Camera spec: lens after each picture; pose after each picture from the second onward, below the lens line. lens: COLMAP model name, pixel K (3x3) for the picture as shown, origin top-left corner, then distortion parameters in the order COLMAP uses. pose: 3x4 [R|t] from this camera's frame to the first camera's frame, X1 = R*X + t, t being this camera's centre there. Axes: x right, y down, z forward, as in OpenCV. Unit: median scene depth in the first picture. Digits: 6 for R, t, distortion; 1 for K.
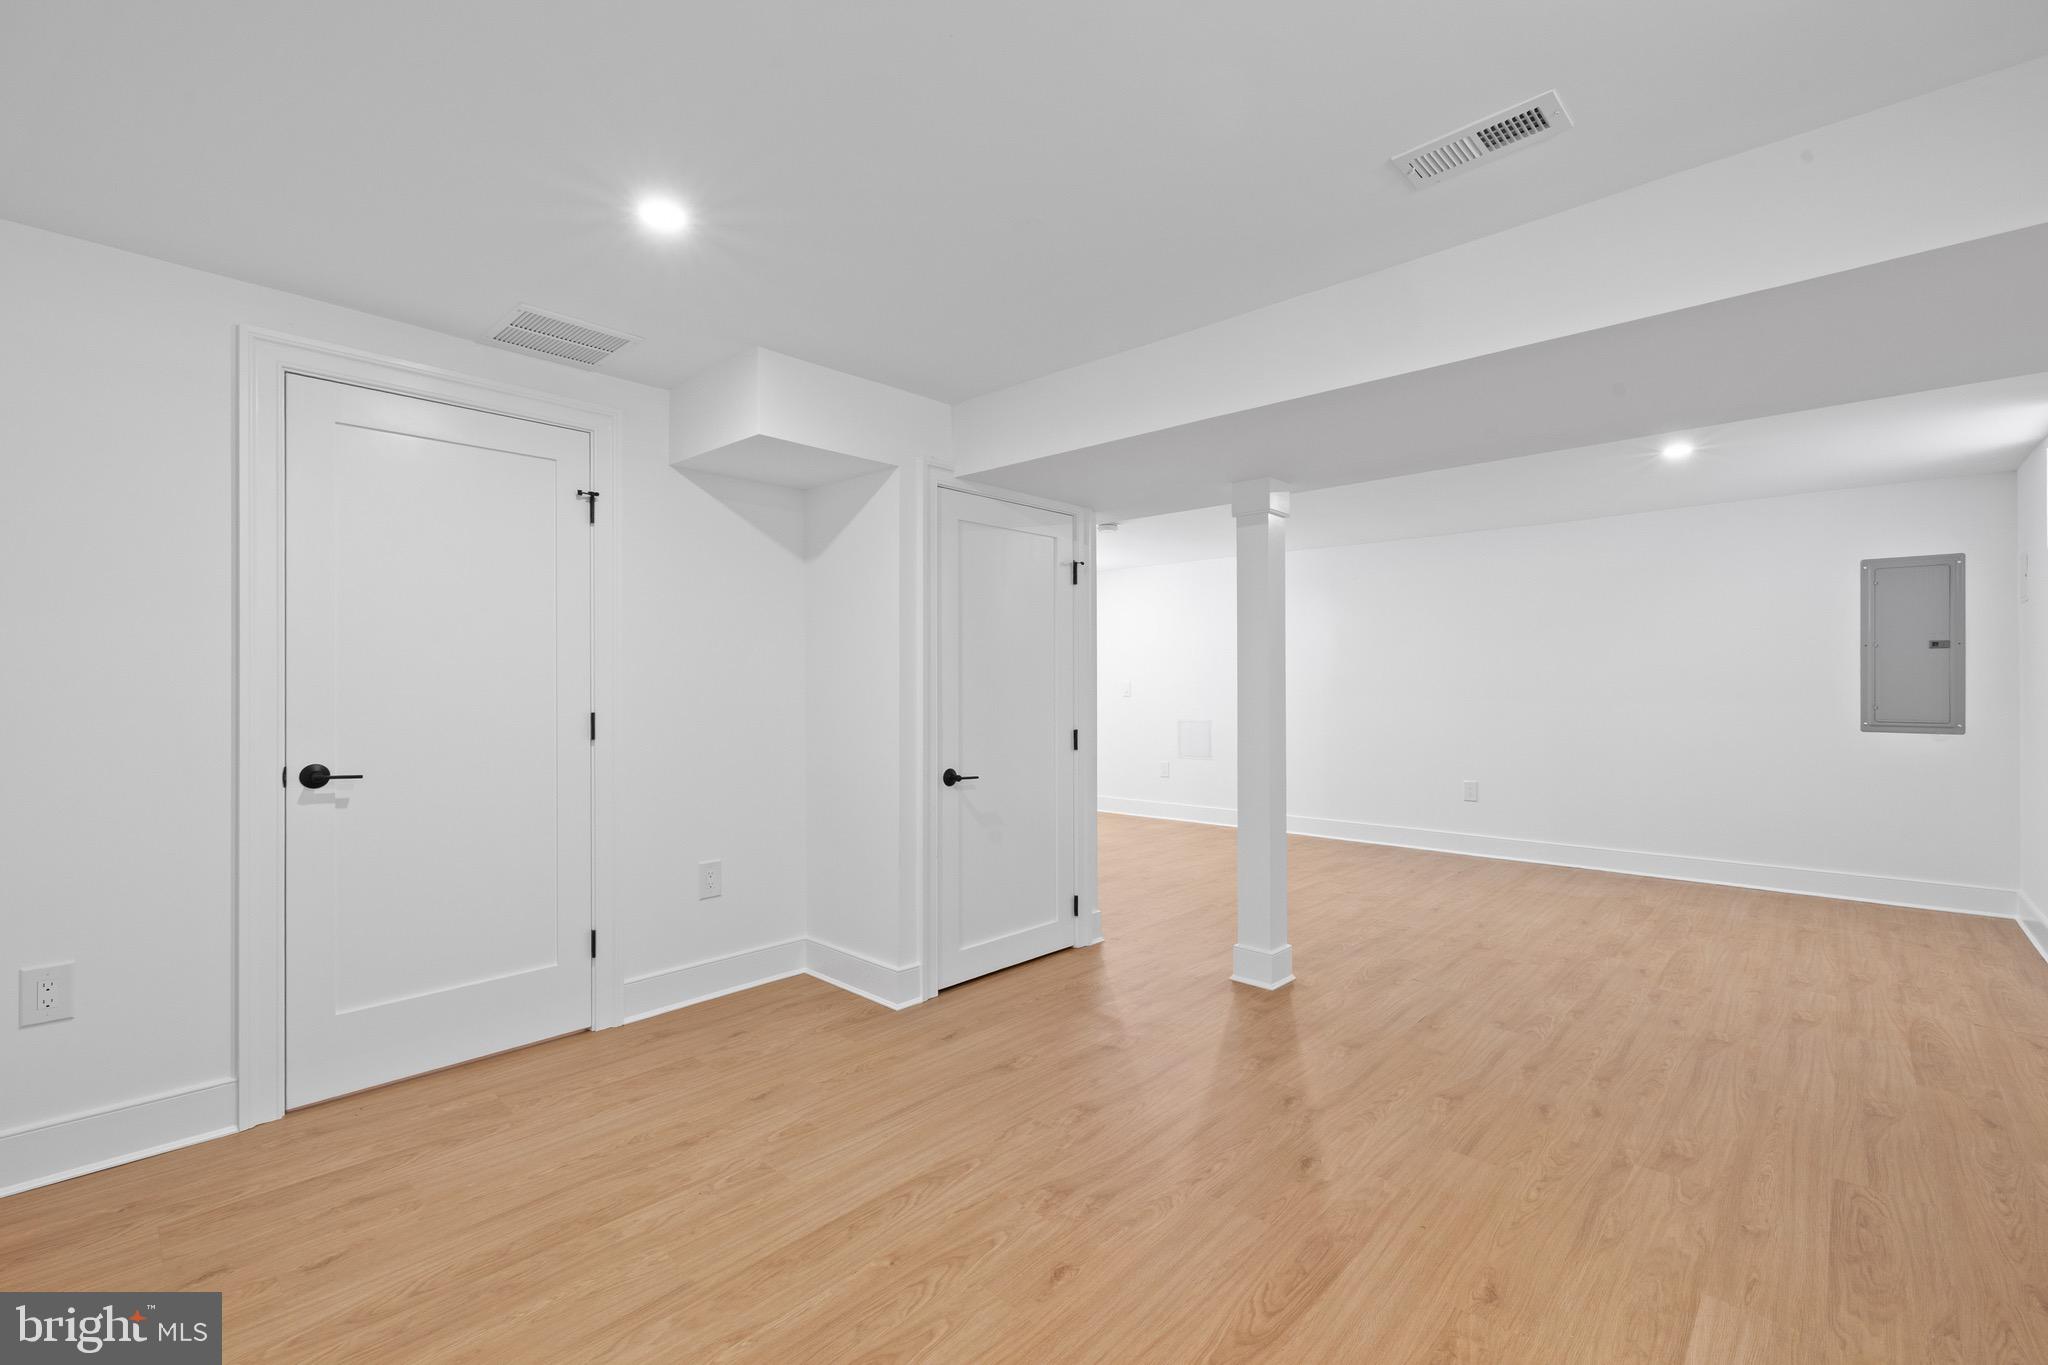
lens RADIAL K [[869.2, 0, 1033.3], [0, 869.2, 686.7], [0, 0, 1]] dist [-0.000257, 0.000109]
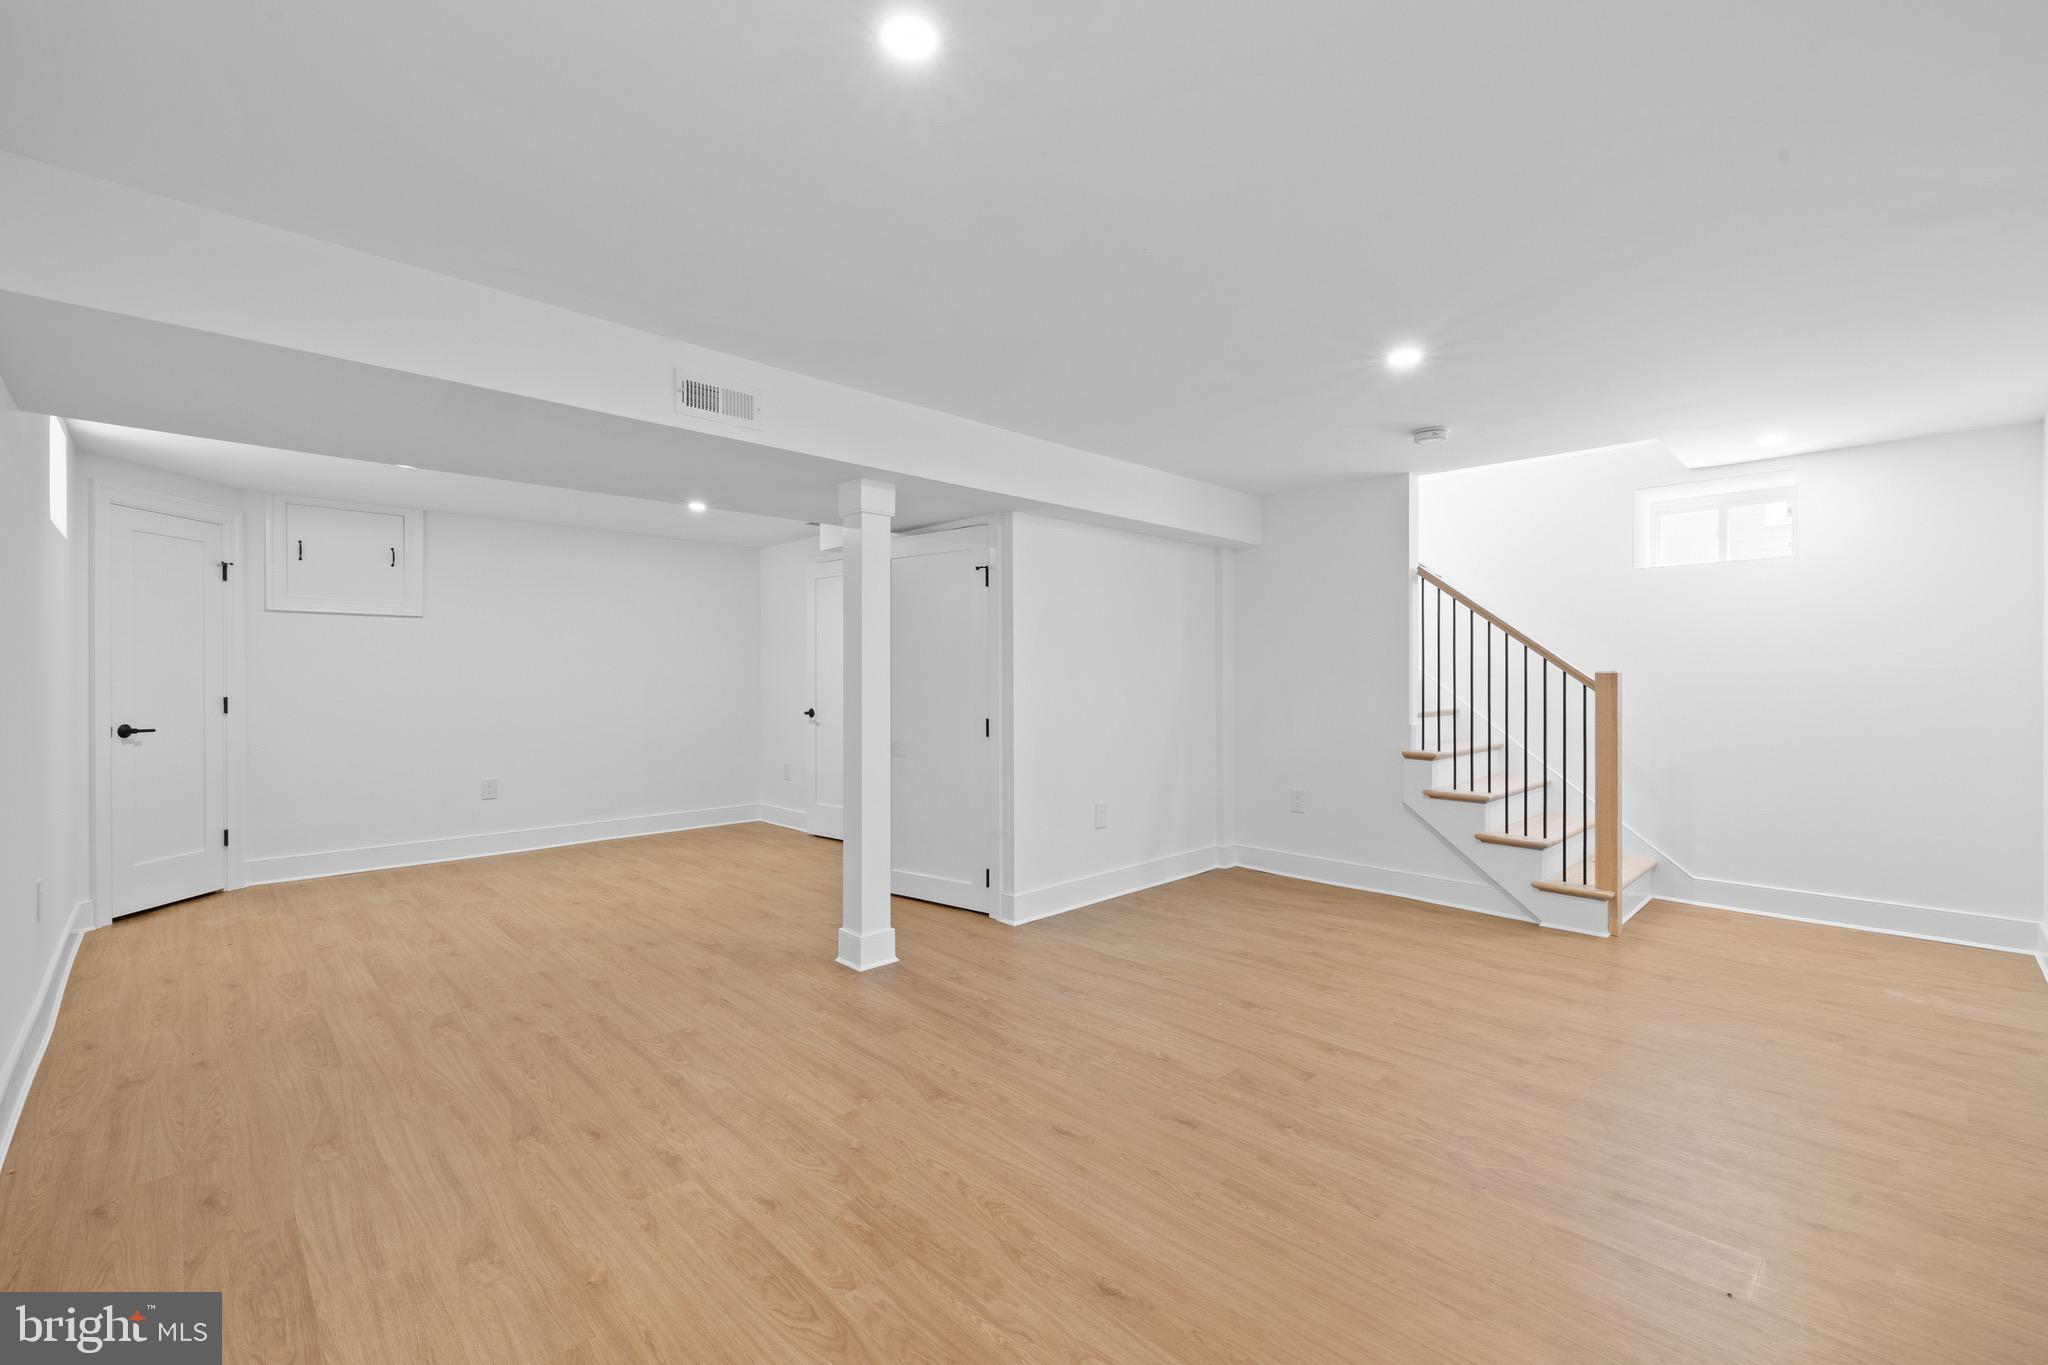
lens RADIAL K [[869.2, 0, 1033.3], [0, 869.2, 678.2], [0, 0, 1]] dist [-0.000257, 0.000109]
pose [[-0.043613, 0.000200, -0.999048, 1.705508], [0.000741, 1.000000, 0.000168, -0.003570], [0.999048, -0.000733, -0.043614, 1.639180]]
